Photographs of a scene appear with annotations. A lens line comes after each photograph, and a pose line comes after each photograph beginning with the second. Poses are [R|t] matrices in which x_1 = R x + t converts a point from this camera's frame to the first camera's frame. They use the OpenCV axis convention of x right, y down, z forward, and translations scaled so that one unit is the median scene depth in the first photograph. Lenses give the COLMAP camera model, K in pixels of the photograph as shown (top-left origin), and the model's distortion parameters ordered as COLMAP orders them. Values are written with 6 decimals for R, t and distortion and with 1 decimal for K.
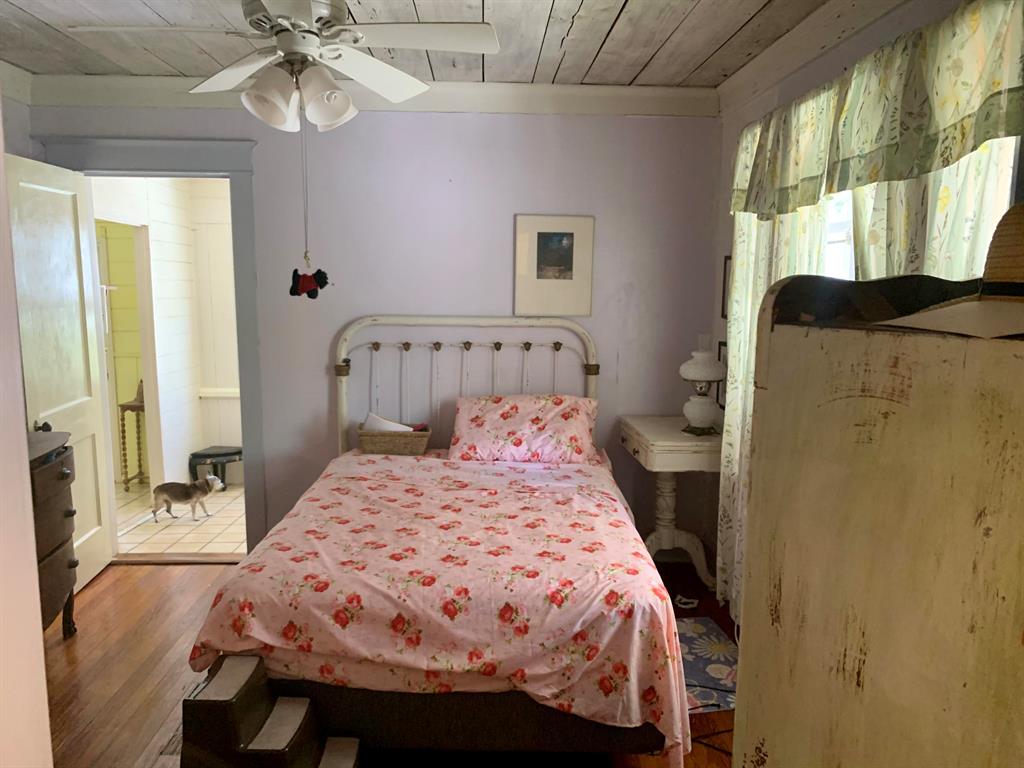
lens RADIAL K [[785.5, 0, 501.1], [0, 785.5, 386.2], [0, 0, 1]] dist [0.074921, -0.123493]
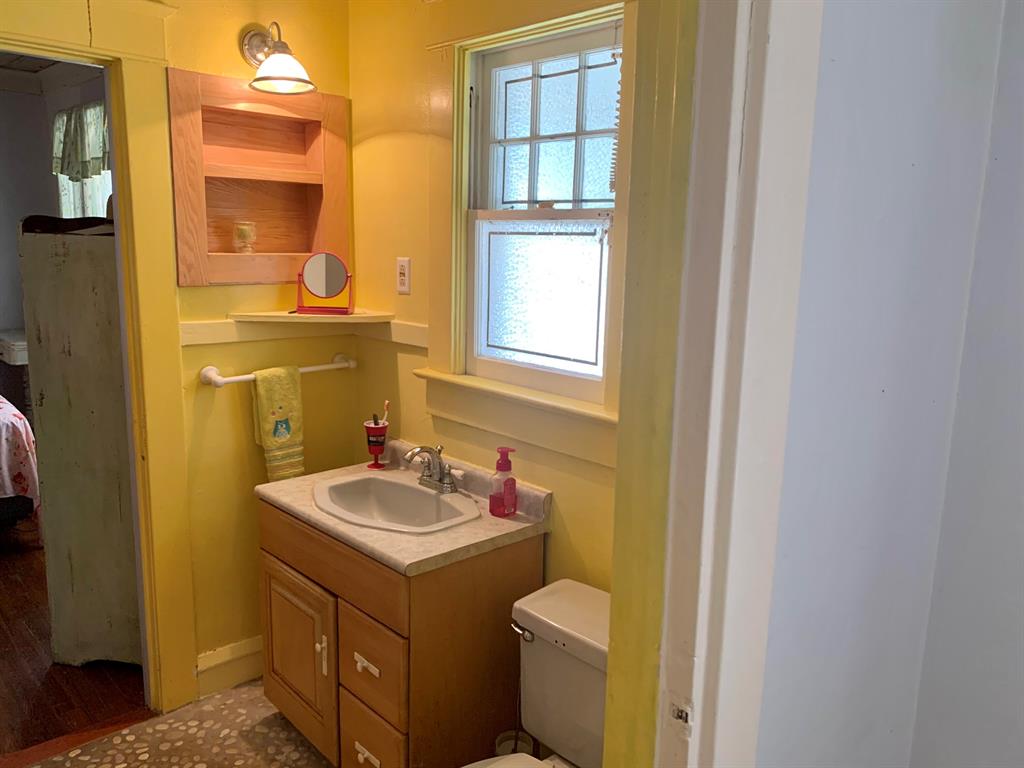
lens RADIAL K [[780.5, 0, 514.9], [0, 780.5, 378.4], [0, 0, 1]] dist [0.026714, -0.021682]
pose [[0.740787, -0.110692, 0.662557, -0.098864], [0.073729, 0.993769, 0.083592, 0.123277], [-0.667682, -0.013074, 0.744332, -0.834775]]
